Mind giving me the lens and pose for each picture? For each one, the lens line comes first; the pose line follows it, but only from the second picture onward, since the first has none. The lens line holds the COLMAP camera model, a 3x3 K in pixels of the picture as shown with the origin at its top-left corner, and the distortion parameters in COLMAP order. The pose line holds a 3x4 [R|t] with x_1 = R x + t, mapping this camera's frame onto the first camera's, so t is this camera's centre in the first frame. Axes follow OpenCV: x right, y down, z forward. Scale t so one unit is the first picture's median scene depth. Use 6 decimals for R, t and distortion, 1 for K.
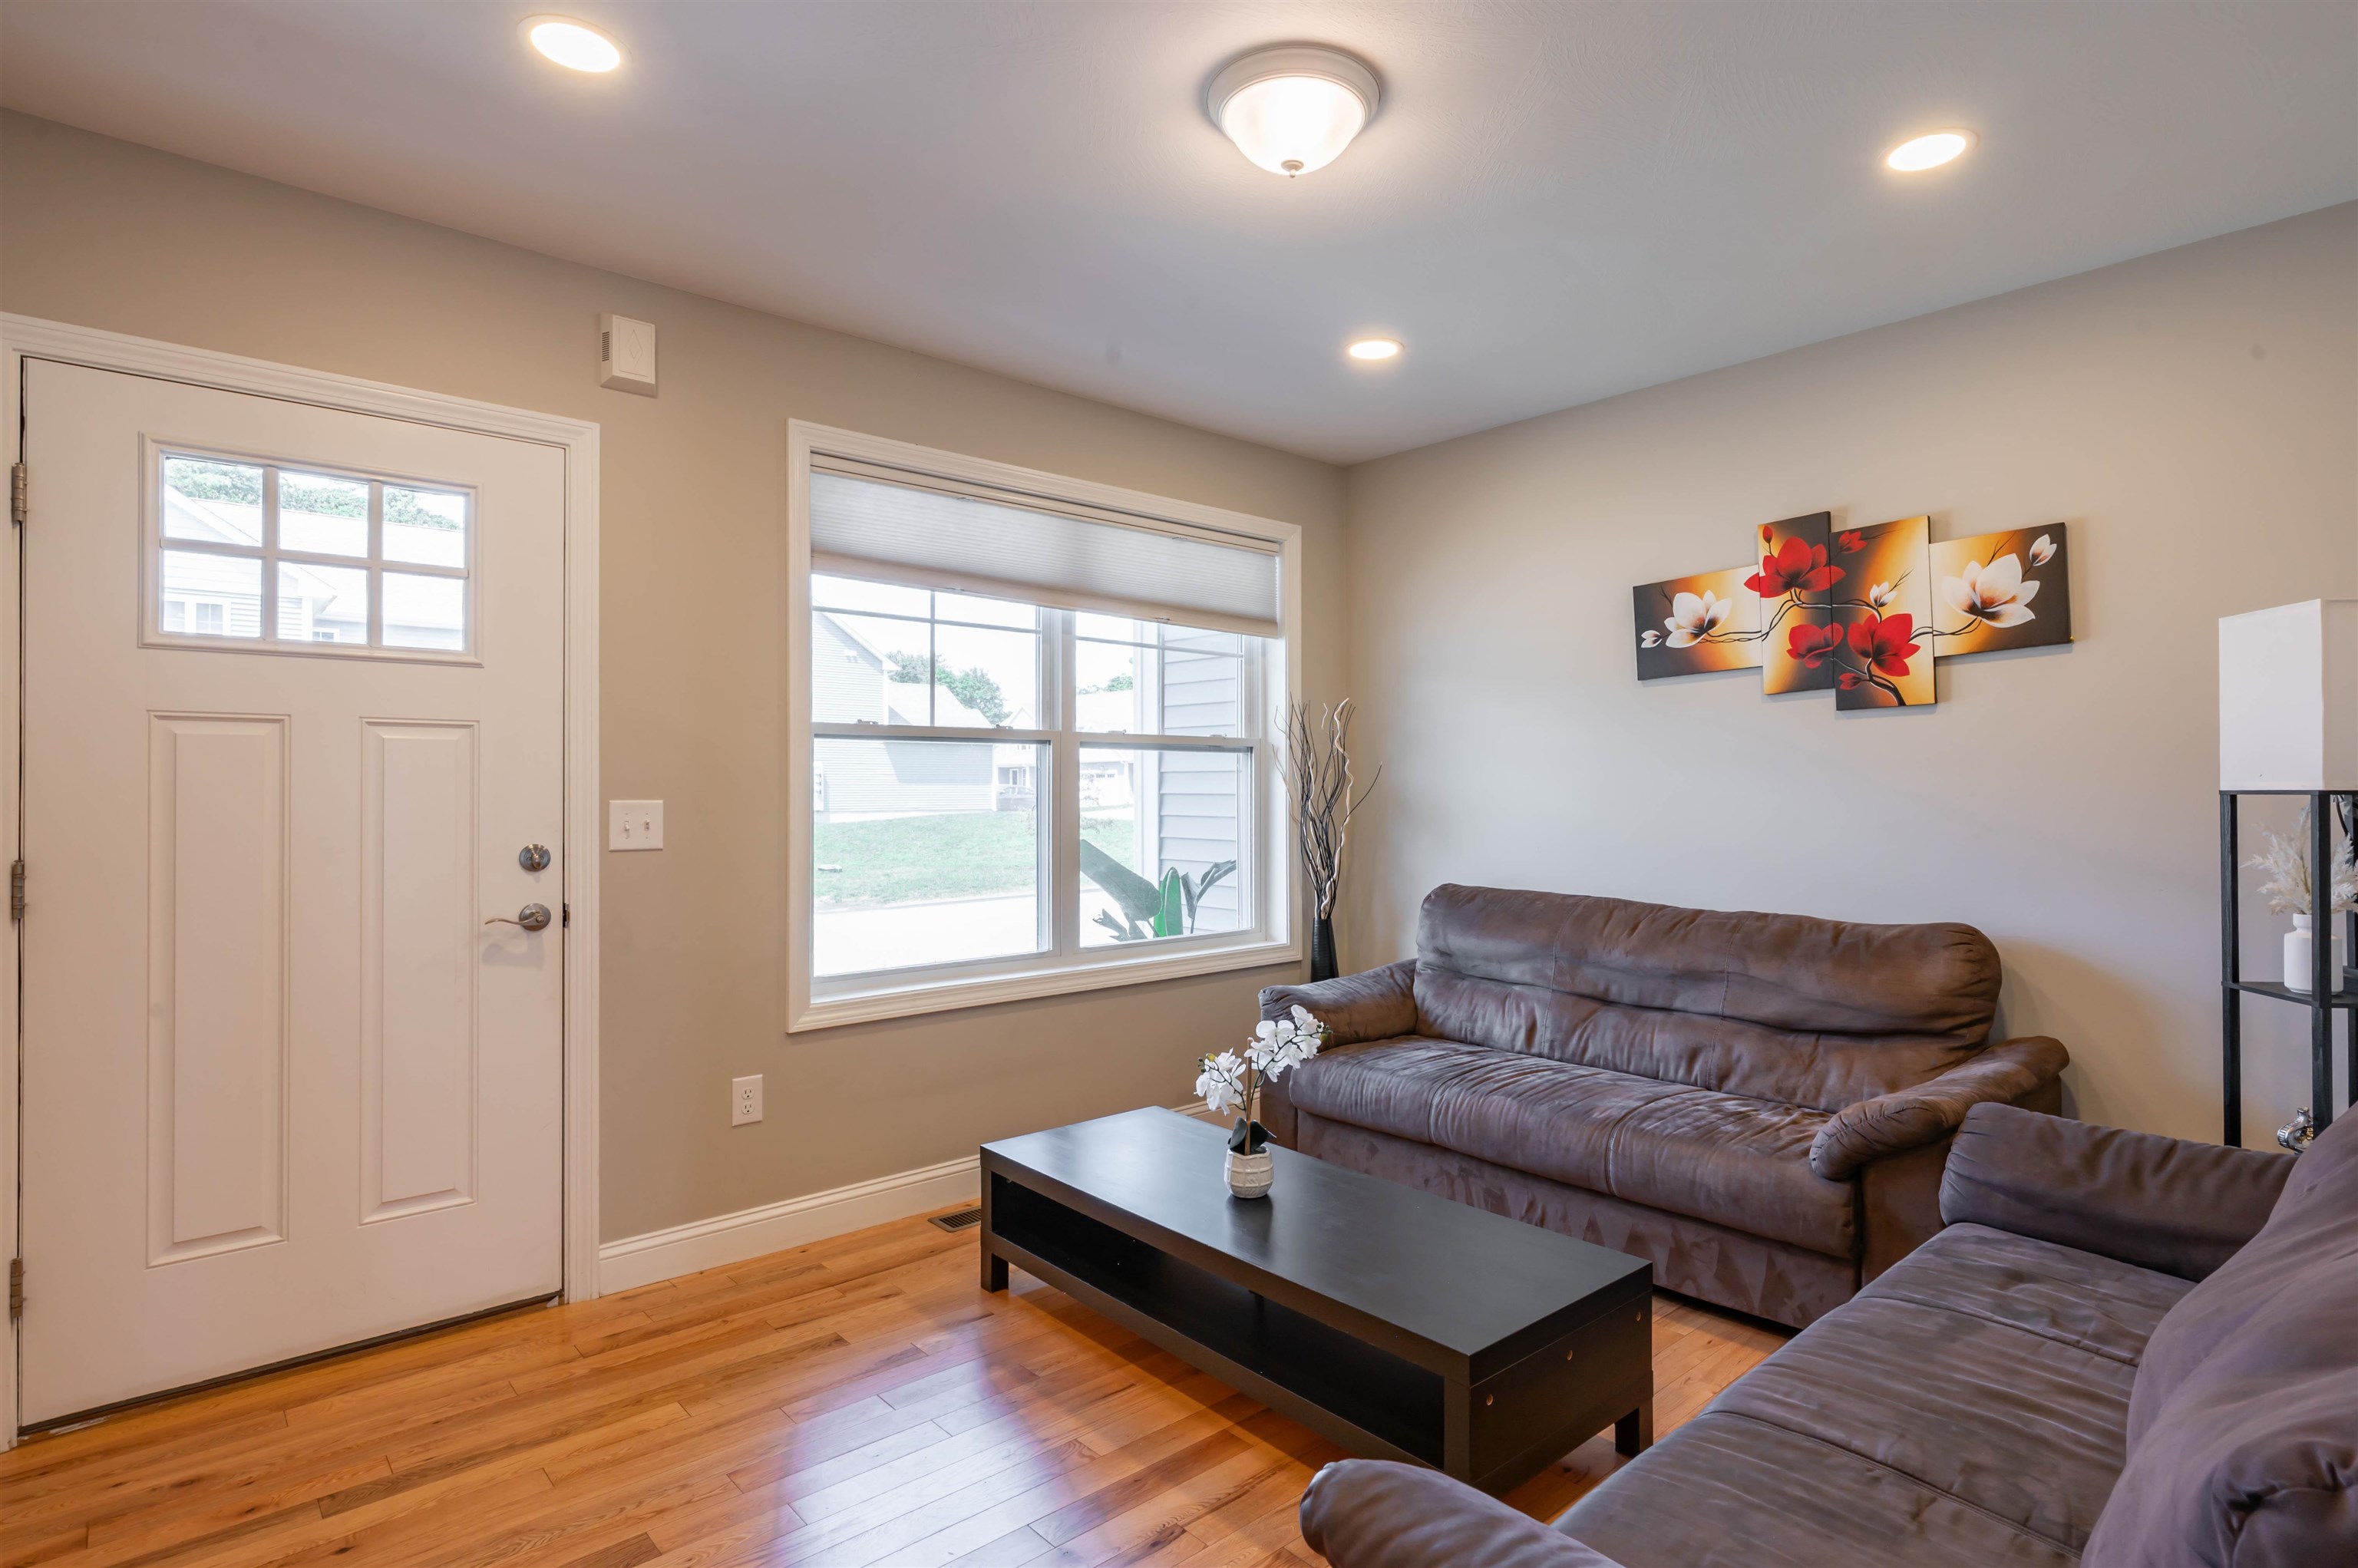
lens RADIAL K [[1161.5, 0, 1190.7], [0, 1161.5, 815.5], [0, 0, 1]] dist [-0.004503, 0.002783]
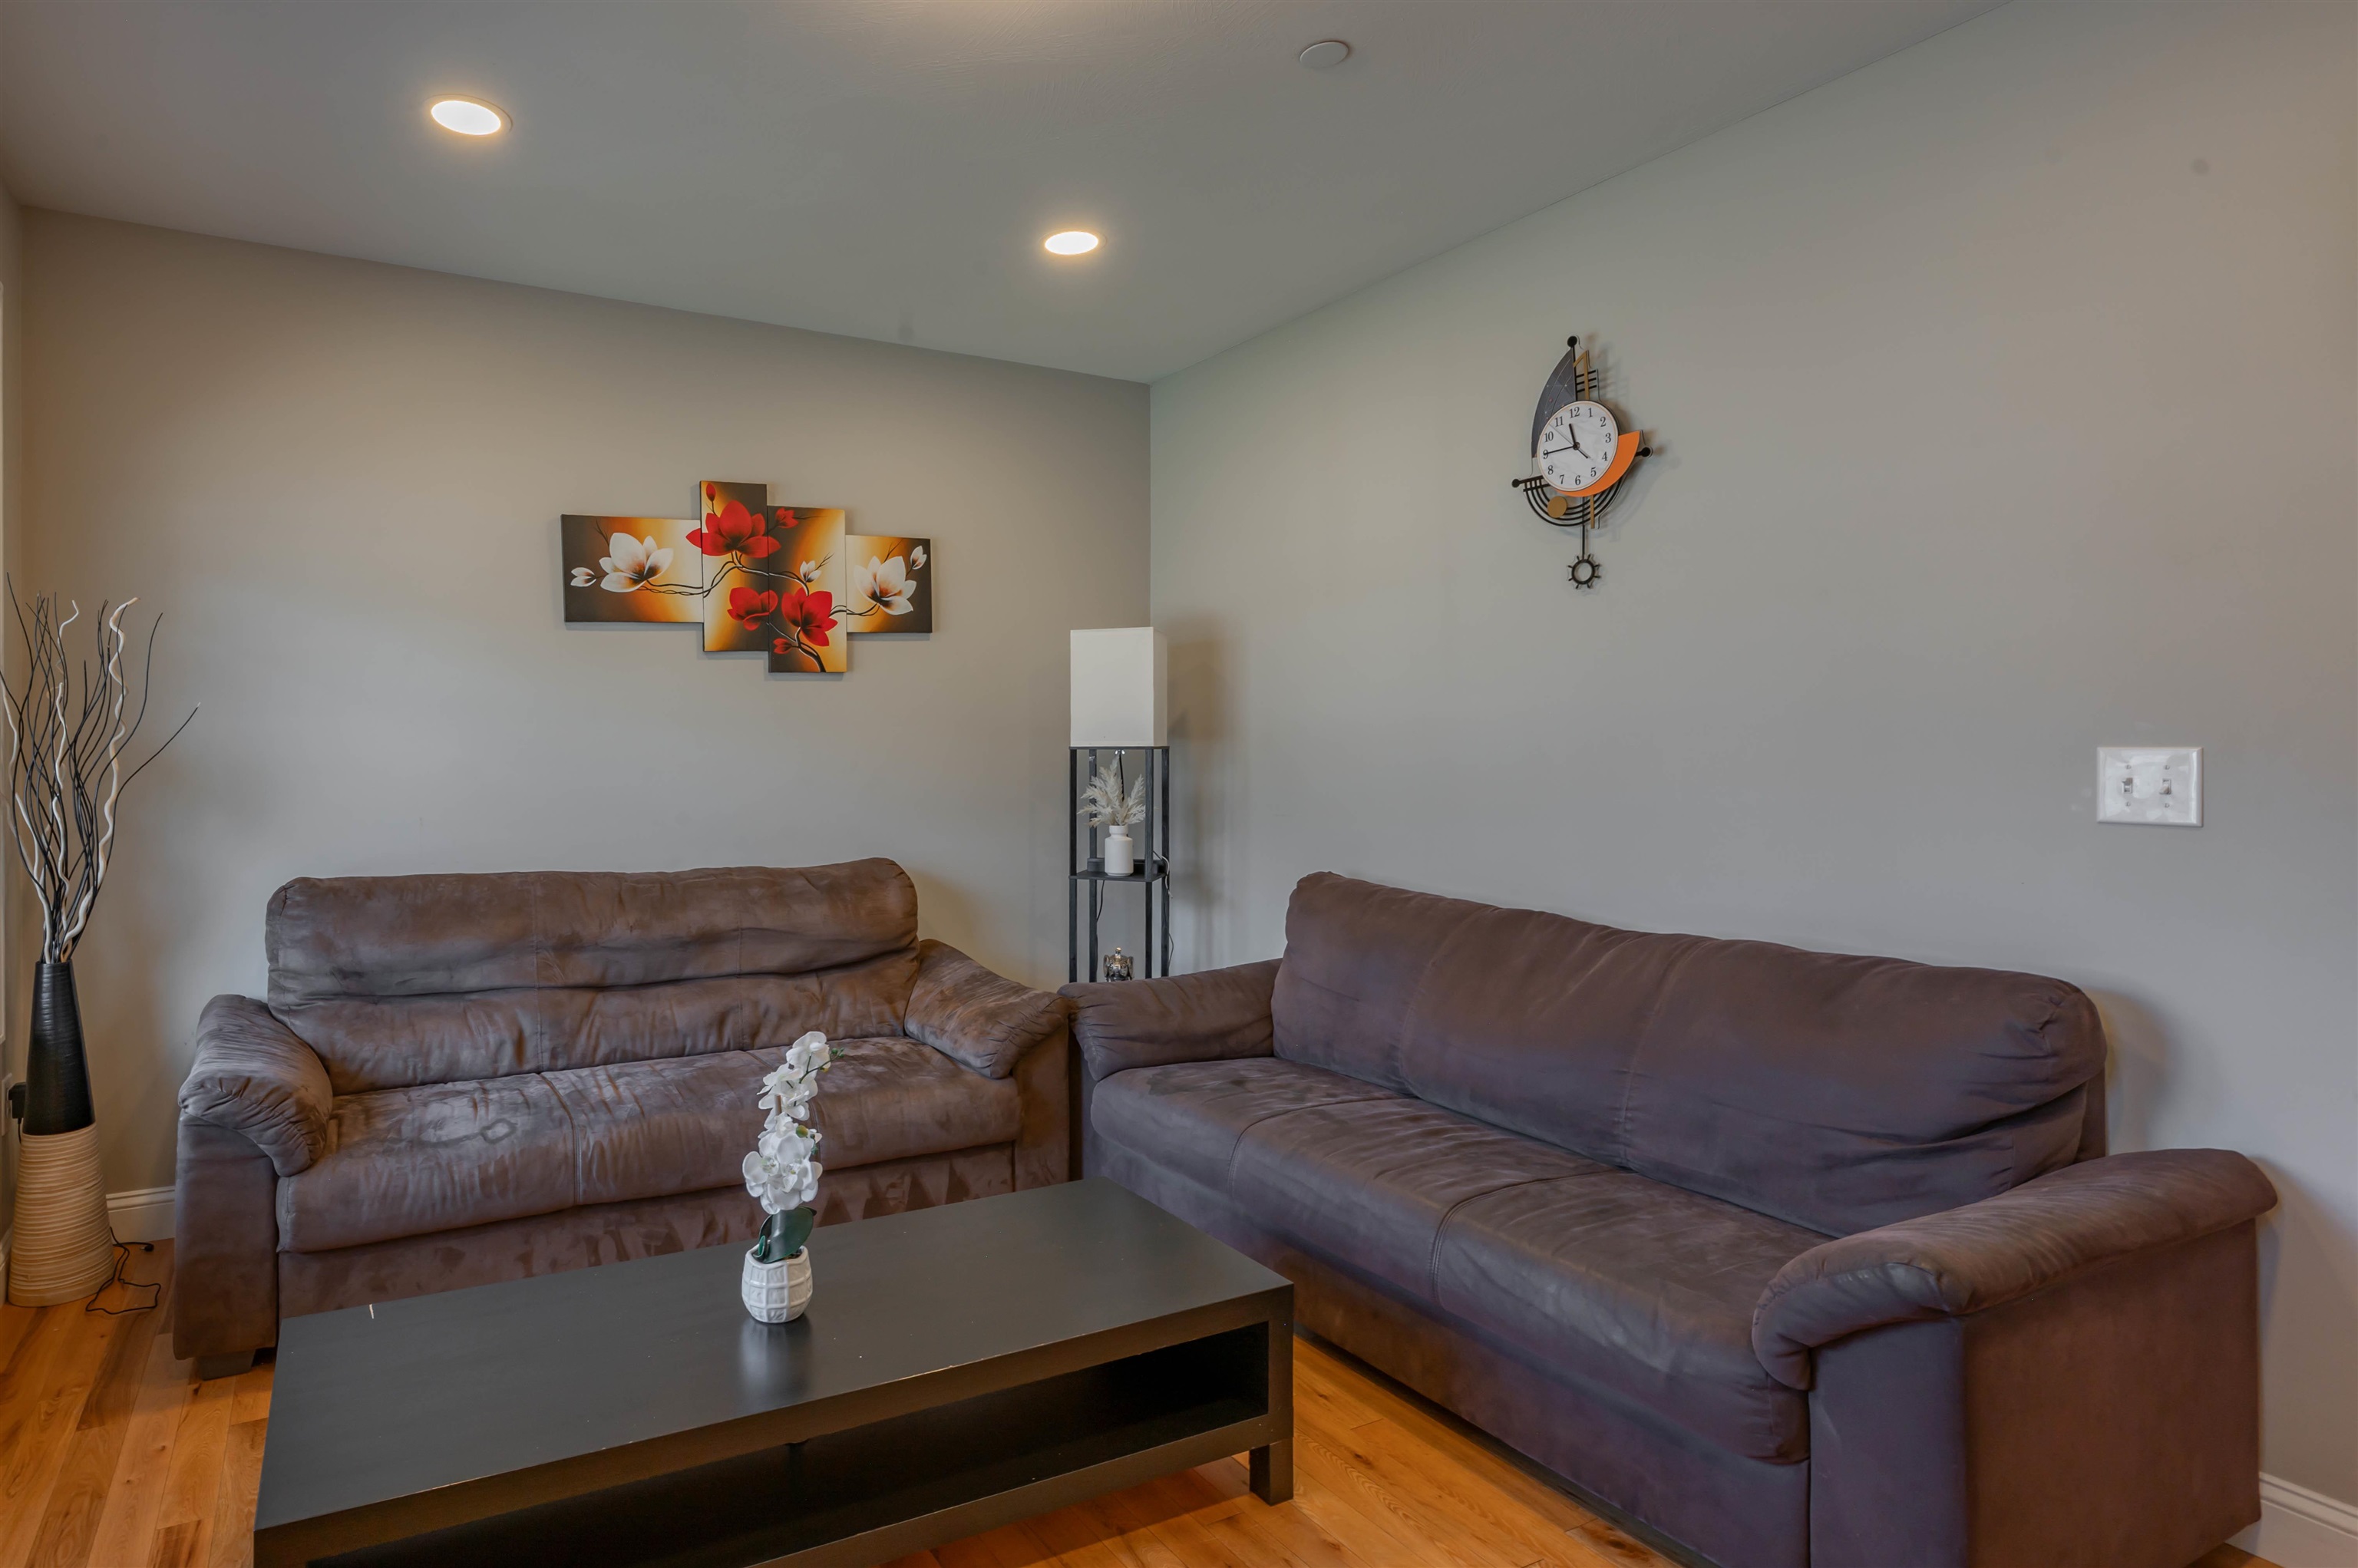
lens RADIAL K [[1137.1, 0, 1121.3], [0, 1137.1, 776.9], [0, 0, 1]] dist [-0.005713, 0.004364]
pose [[0.284708, -0.026156, 0.958257, -0.363905], [0.019770, 0.999575, 0.021410, -0.009782], [-0.958410, 0.012849, 0.285104, 0.393142]]
